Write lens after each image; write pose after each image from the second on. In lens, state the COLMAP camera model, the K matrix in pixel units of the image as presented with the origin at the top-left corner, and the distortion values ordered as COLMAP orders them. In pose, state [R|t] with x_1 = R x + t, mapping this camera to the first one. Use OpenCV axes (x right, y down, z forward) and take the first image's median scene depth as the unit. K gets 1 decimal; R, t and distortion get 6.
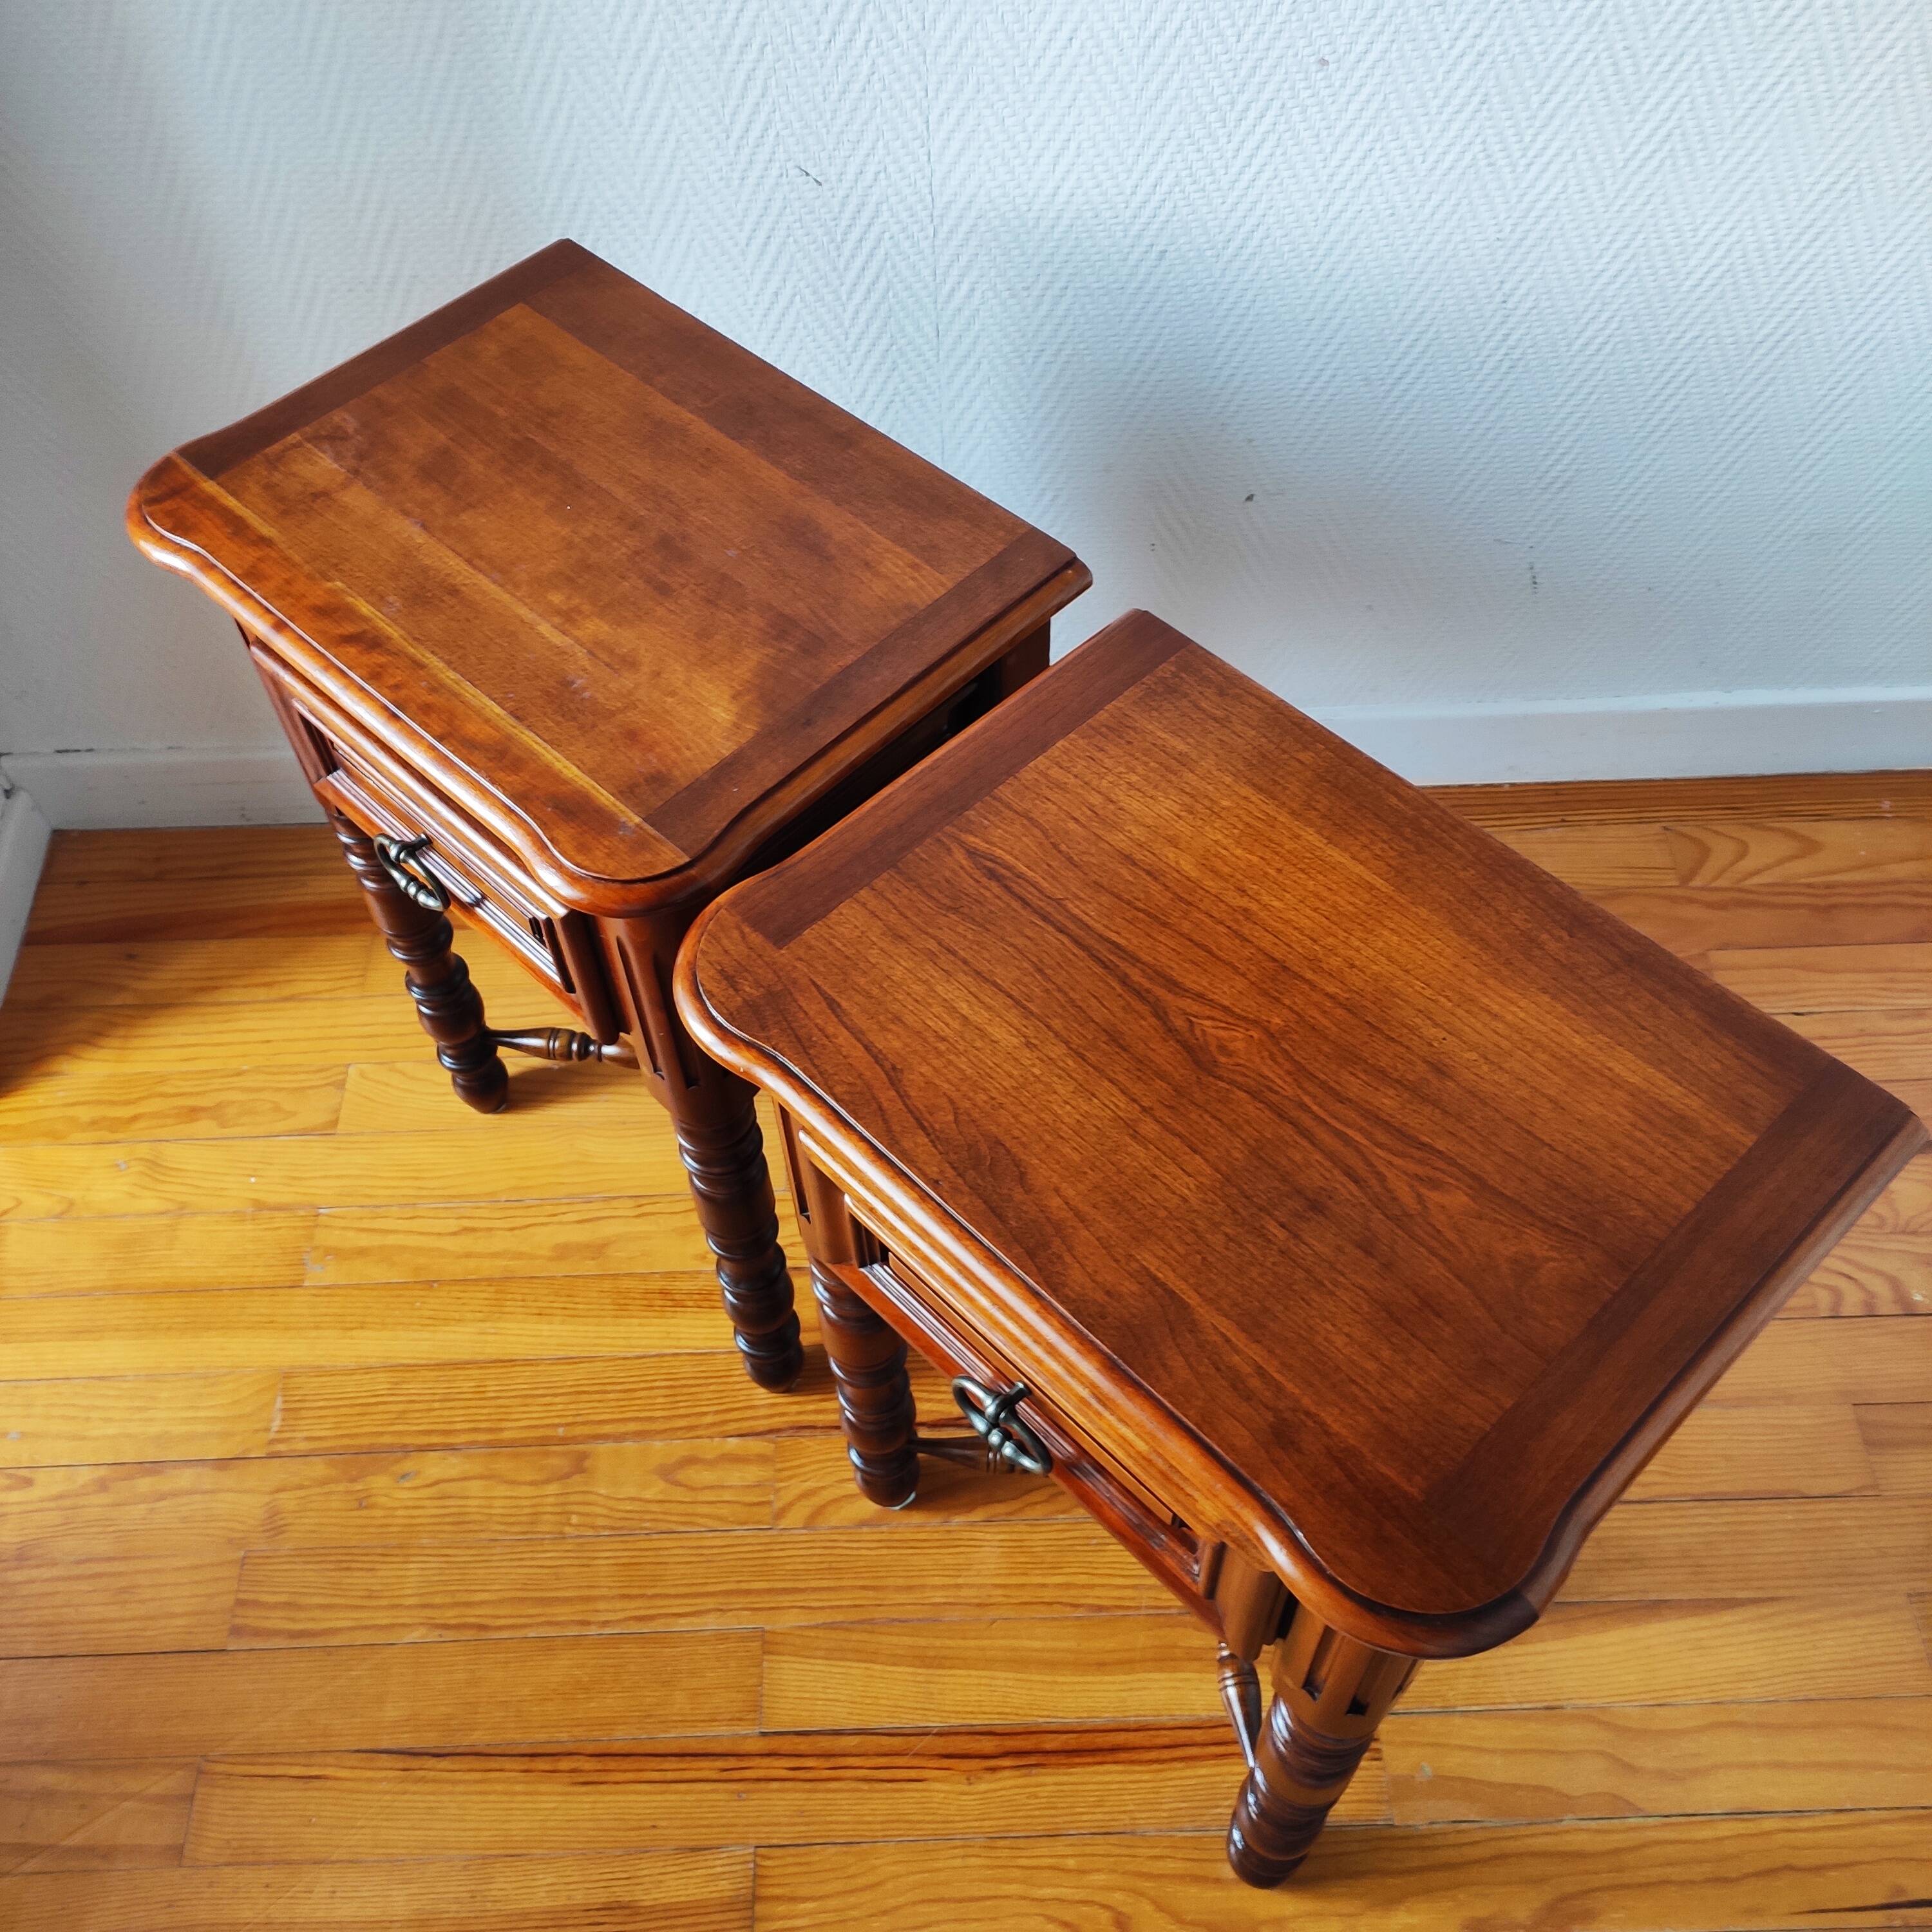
lens RADIAL K [[1916.8, 0, 966.7], [0, 1916.8, 952.9], [0, 0, 1]] dist [0.035768, 0.000000]
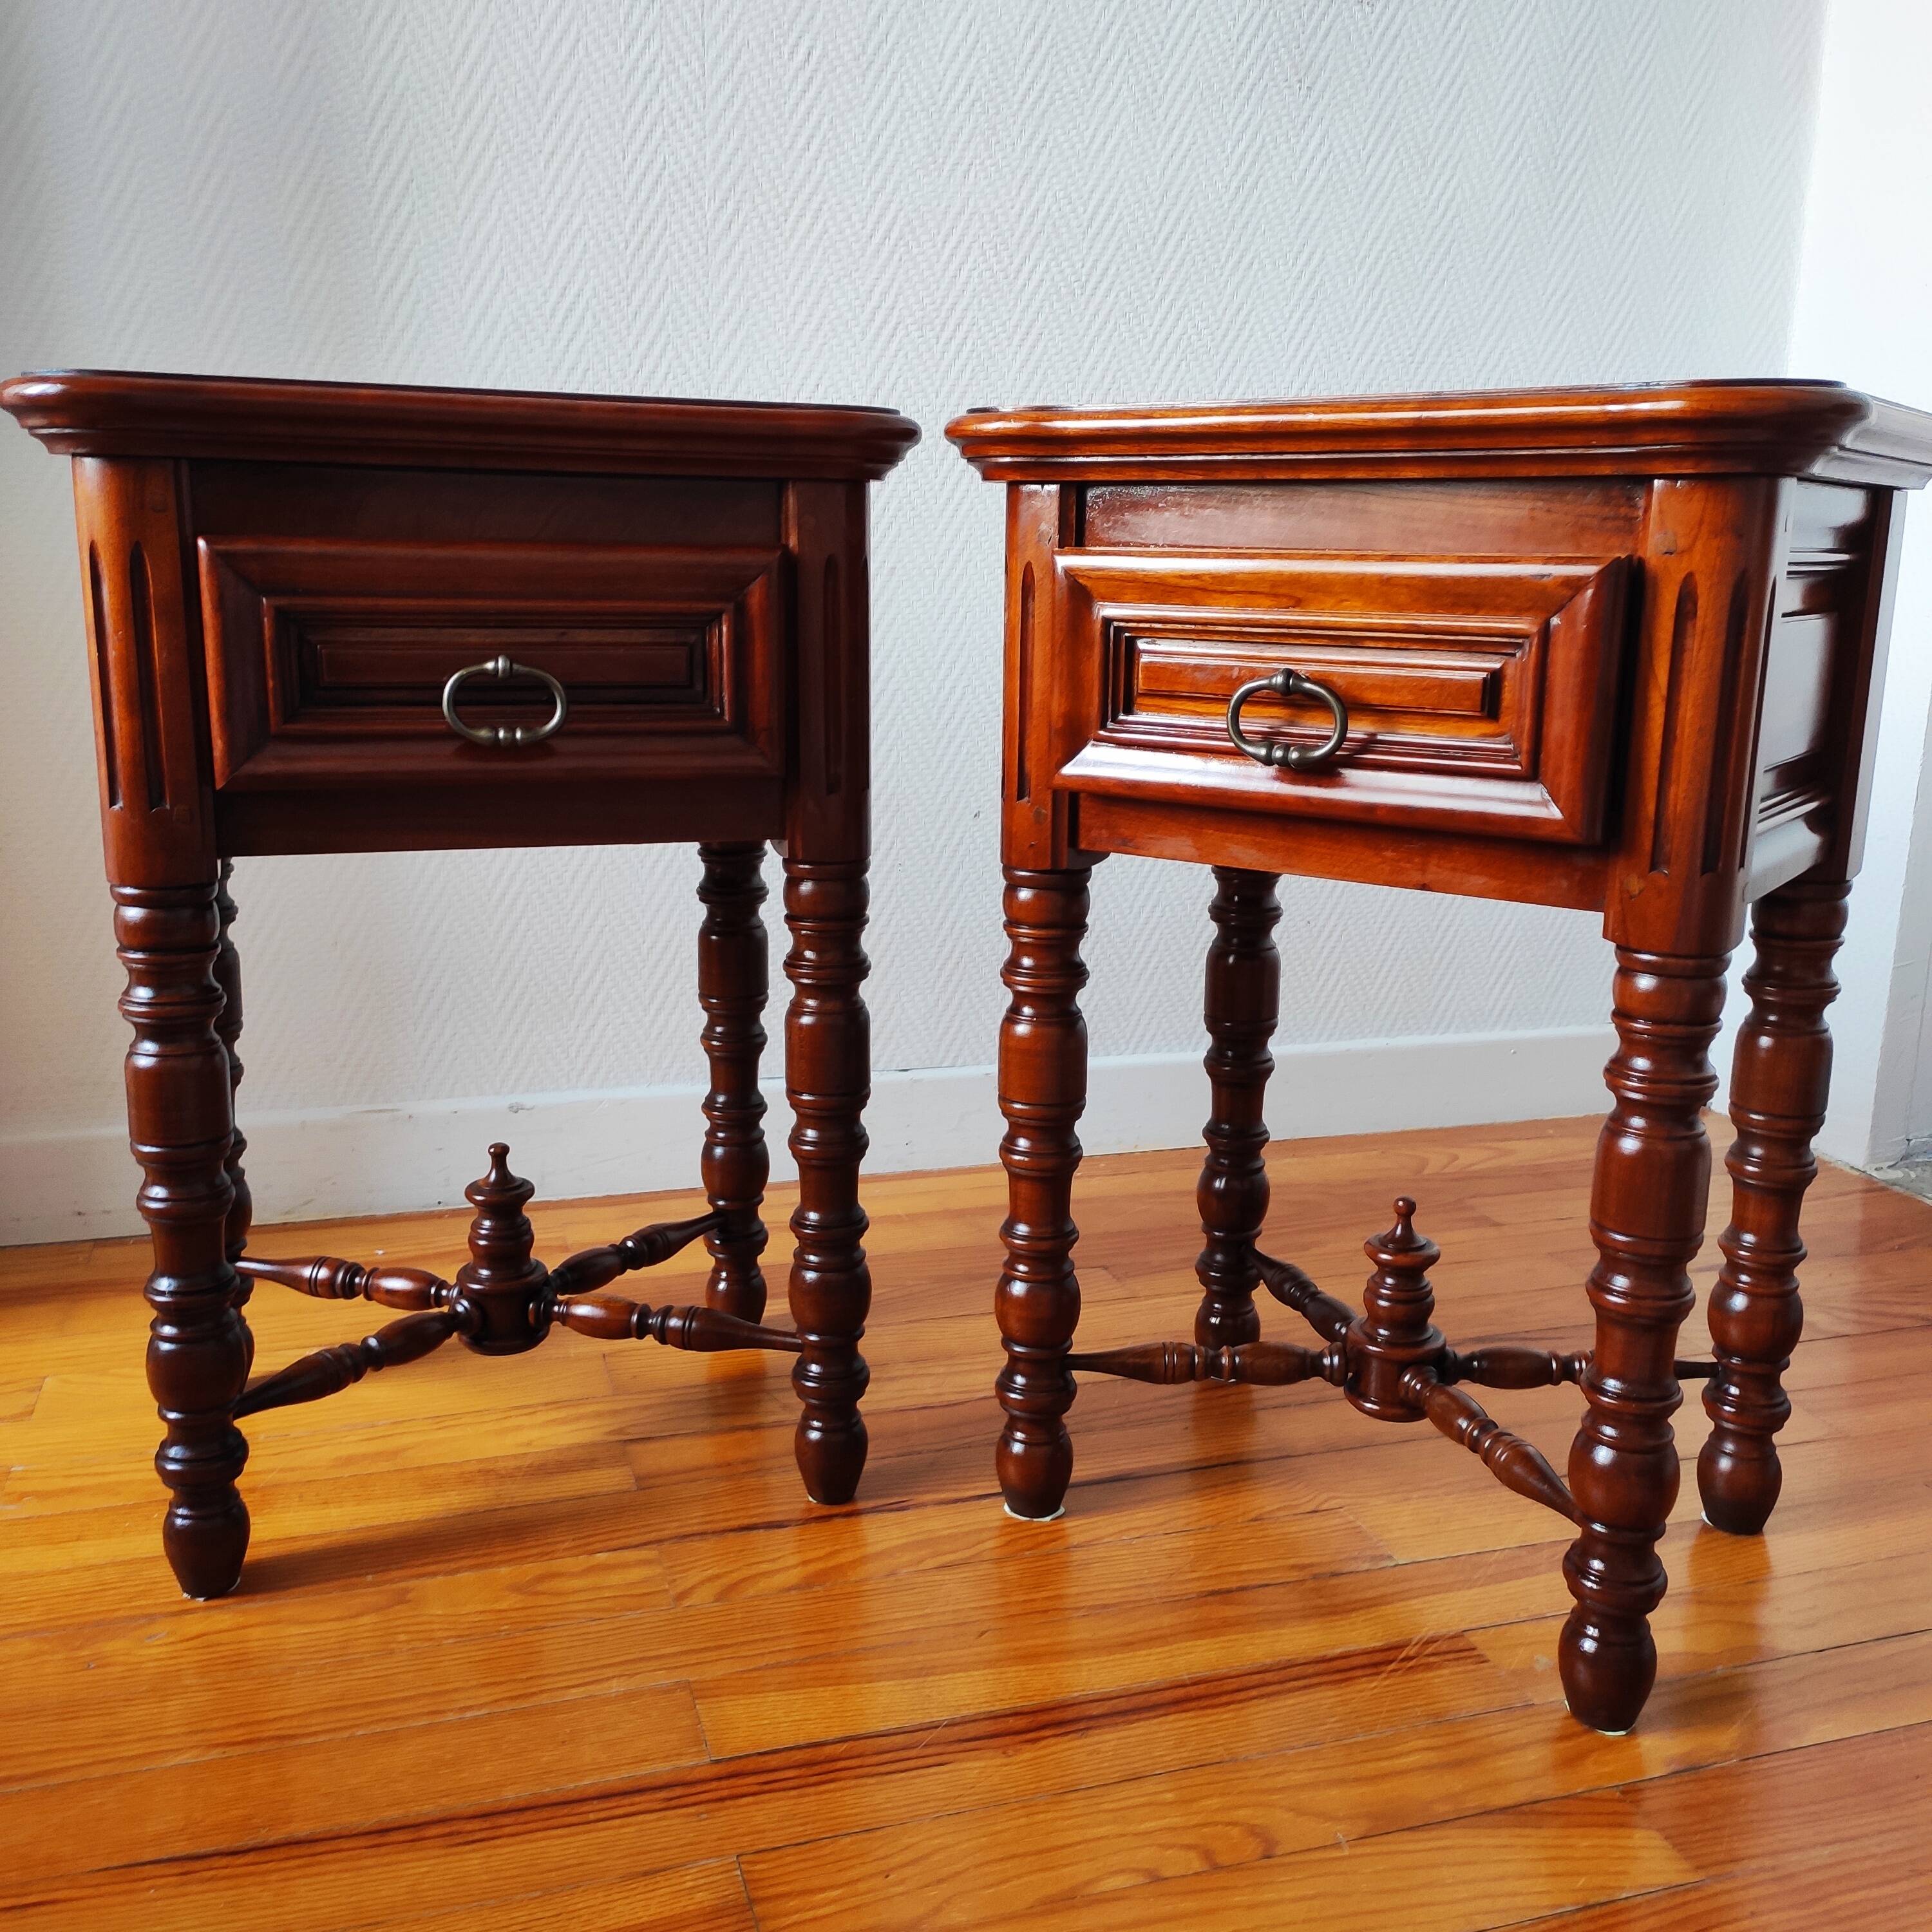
lens RADIAL K [[1916.8, 0, 964.7], [0, 1916.8, 969.0], [0, 0, 1]] dist [0.035768, 0.000000]
pose [[0.961340, -0.017932, 0.274778, -0.201355], [0.195426, 0.747433, -0.634942, 0.635556], [-0.193992, 0.664095, 0.722042, 0.254006]]
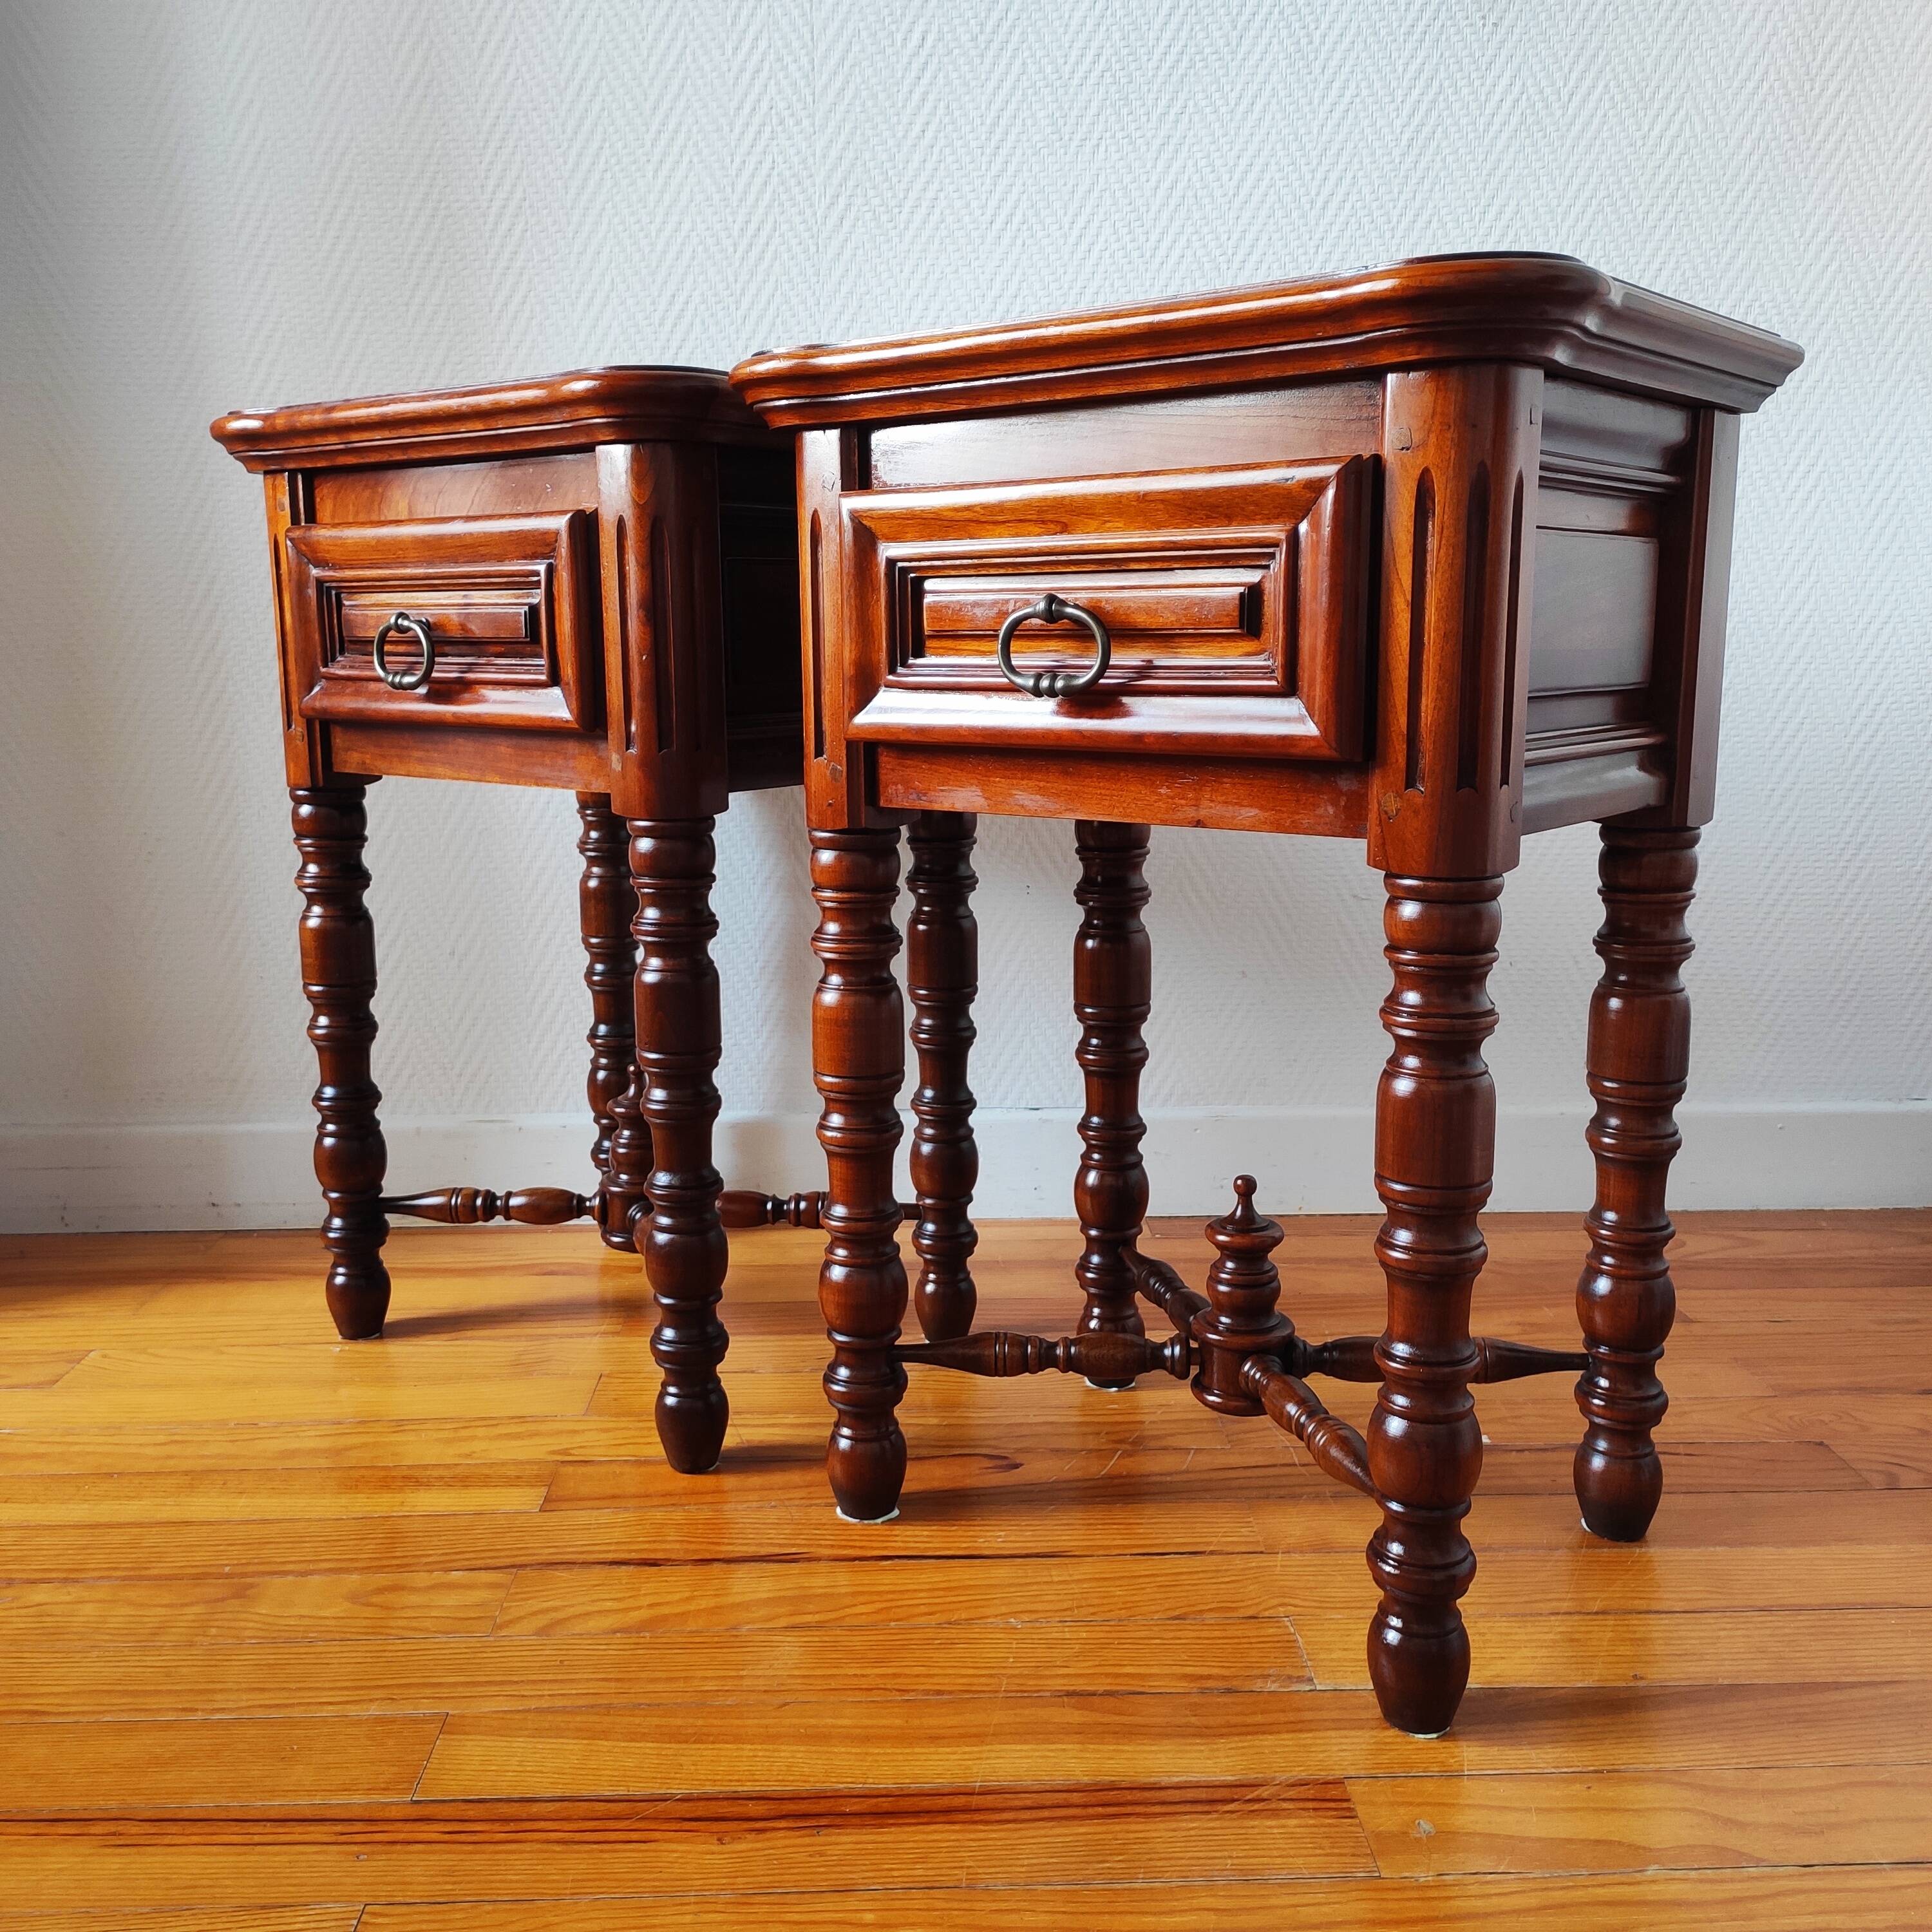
lens RADIAL K [[1916.8, 0, 967.5], [0, 1916.8, 971.0], [0, 0, 1]] dist [0.035768, 0.000000]
pose [[0.999828, 0.018461, 0.001835, 0.072897], [-0.012017, 0.719784, -0.694094, 0.631519], [-0.014135, 0.693953, 0.719882, 0.315592]]
